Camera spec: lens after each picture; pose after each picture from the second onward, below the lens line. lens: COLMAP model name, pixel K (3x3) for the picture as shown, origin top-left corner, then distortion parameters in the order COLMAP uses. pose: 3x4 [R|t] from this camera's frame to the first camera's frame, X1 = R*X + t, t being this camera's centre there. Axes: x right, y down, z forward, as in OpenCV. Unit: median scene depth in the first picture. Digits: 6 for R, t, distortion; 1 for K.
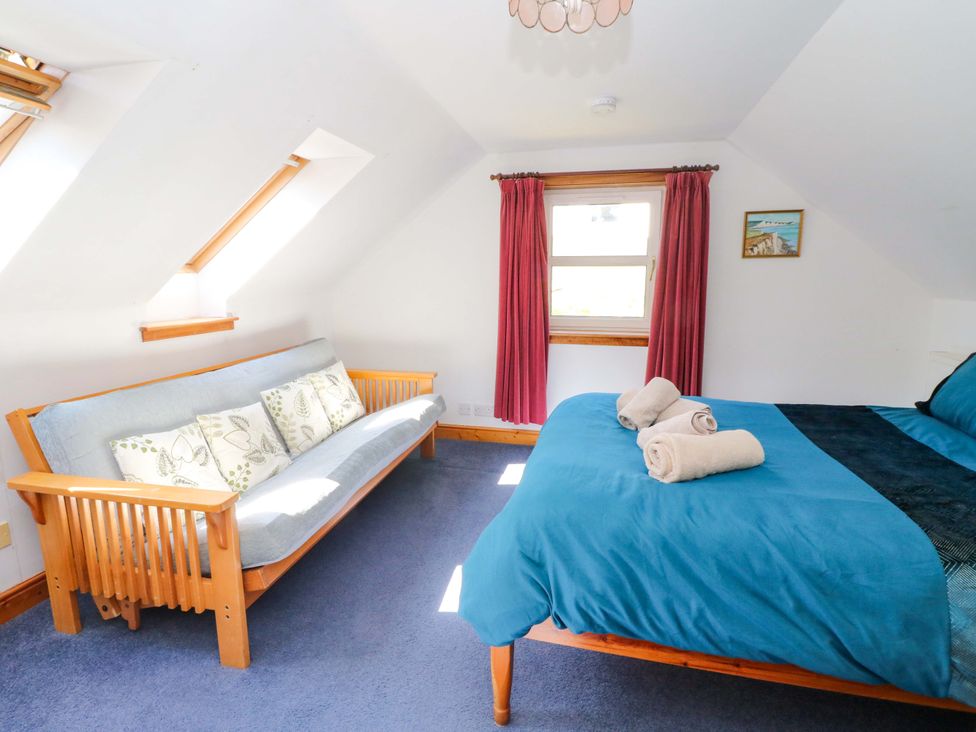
lens RADIAL K [[522.7, 0, 488.8], [0, 522.7, 362.9], [0, 0, 1]] dist [0.003275, -0.001455]
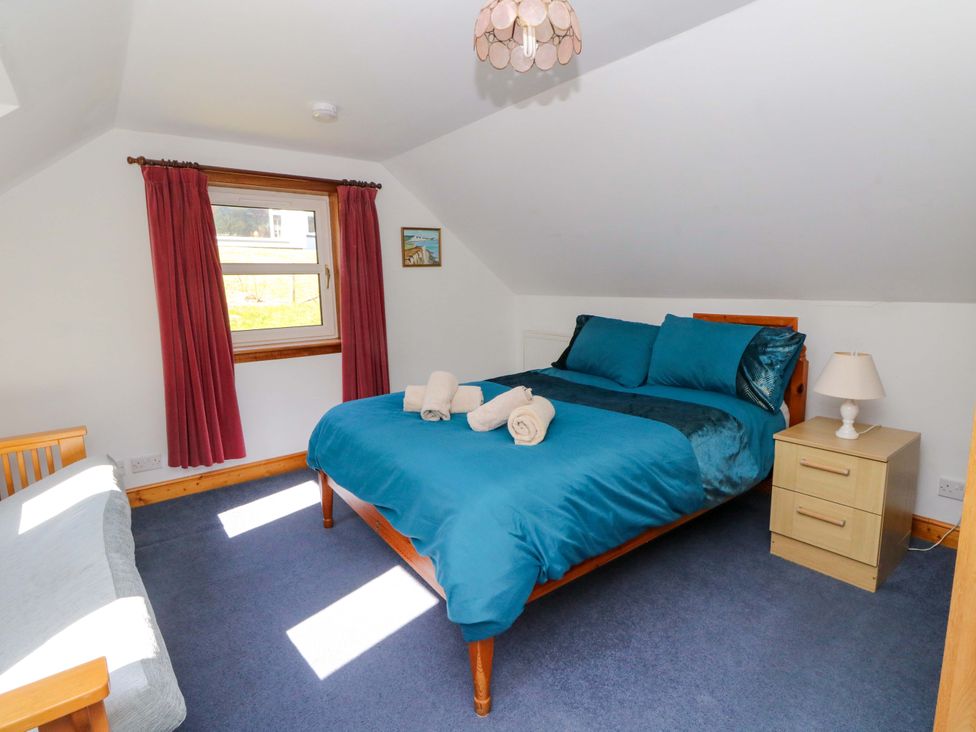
lens RADIAL K [[522.7, 0, 489.1], [0, 522.7, 365.3], [0, 0, 1]] dist [0.003275, -0.001455]
pose [[0.619568, -0.137761, 0.772759, -0.328623], [0.151799, 0.986922, 0.054234, -0.019701], [-0.770125, 0.083702, 0.632378, 0.141438]]
